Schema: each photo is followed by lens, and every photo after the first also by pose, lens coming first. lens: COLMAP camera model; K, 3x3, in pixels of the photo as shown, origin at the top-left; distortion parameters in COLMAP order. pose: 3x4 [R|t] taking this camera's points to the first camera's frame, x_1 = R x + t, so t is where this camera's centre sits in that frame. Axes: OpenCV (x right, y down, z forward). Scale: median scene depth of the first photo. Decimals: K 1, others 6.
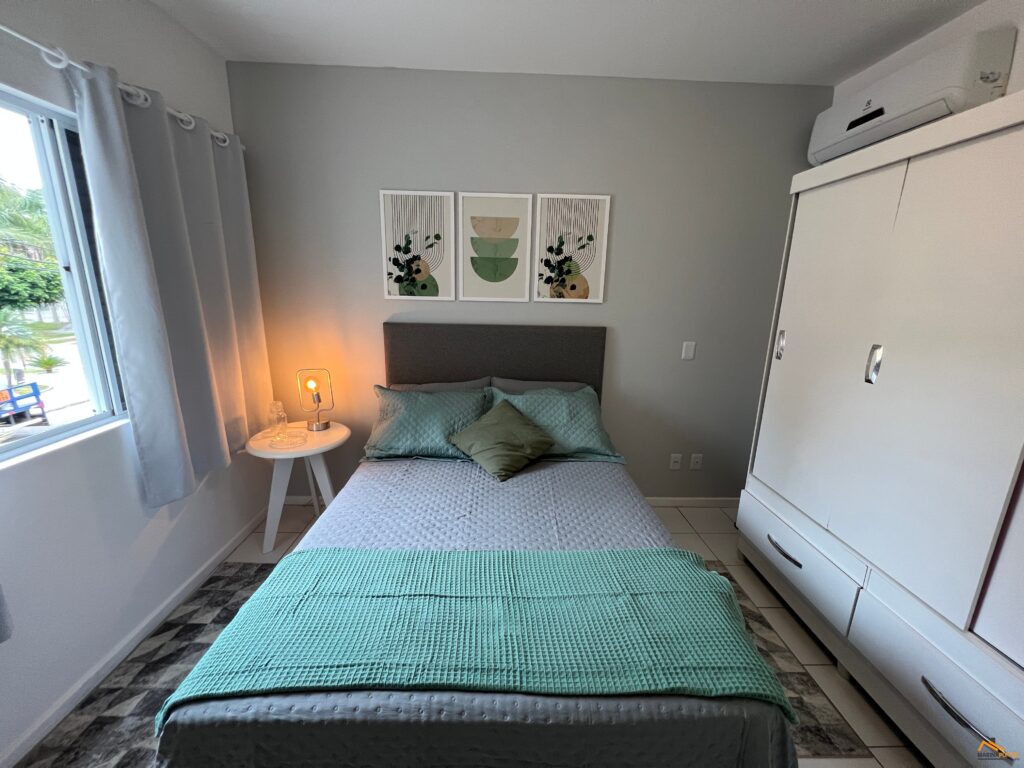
lens RADIAL K [[408.8, 0, 507.6], [0, 408.8, 378.3], [0, 0, 1]] dist [0.002205, -0.001069]
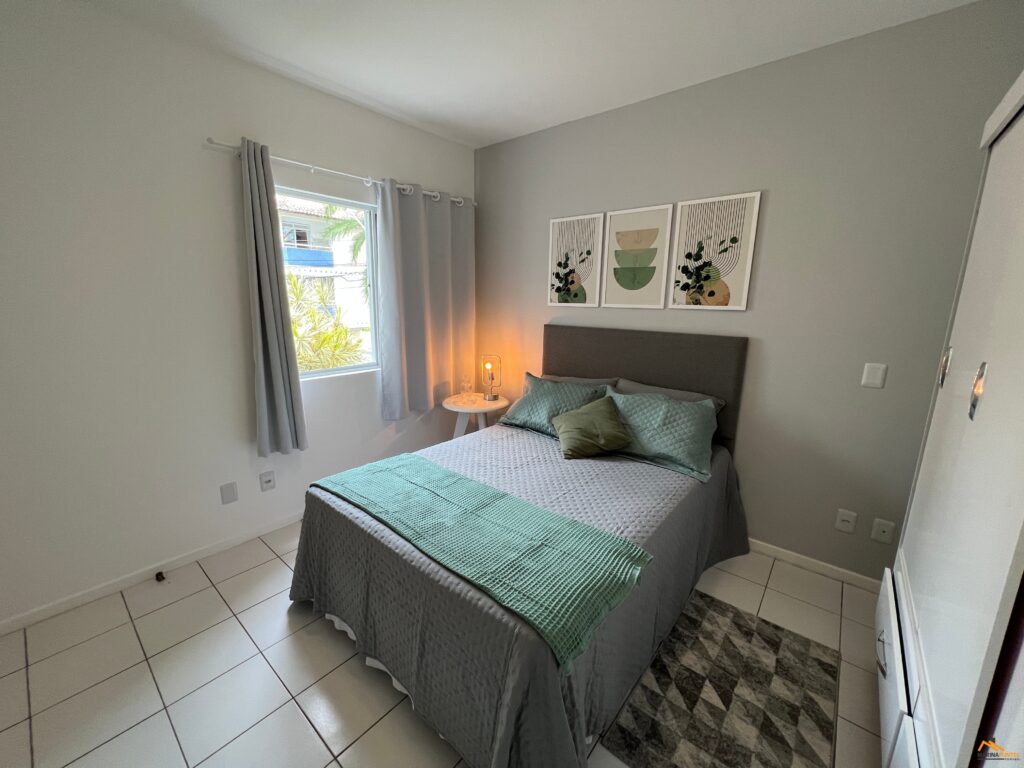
lens RADIAL K [[408.8, 0, 514.9], [0, 408.8, 381.1], [0, 0, 1]] dist [0.002205, -0.001069]
pose [[0.754143, 0.123514, -0.644991, 0.486053], [-0.134155, 0.990417, 0.032804, 0.008422], [0.642862, 0.061790, 0.763486, -0.005058]]
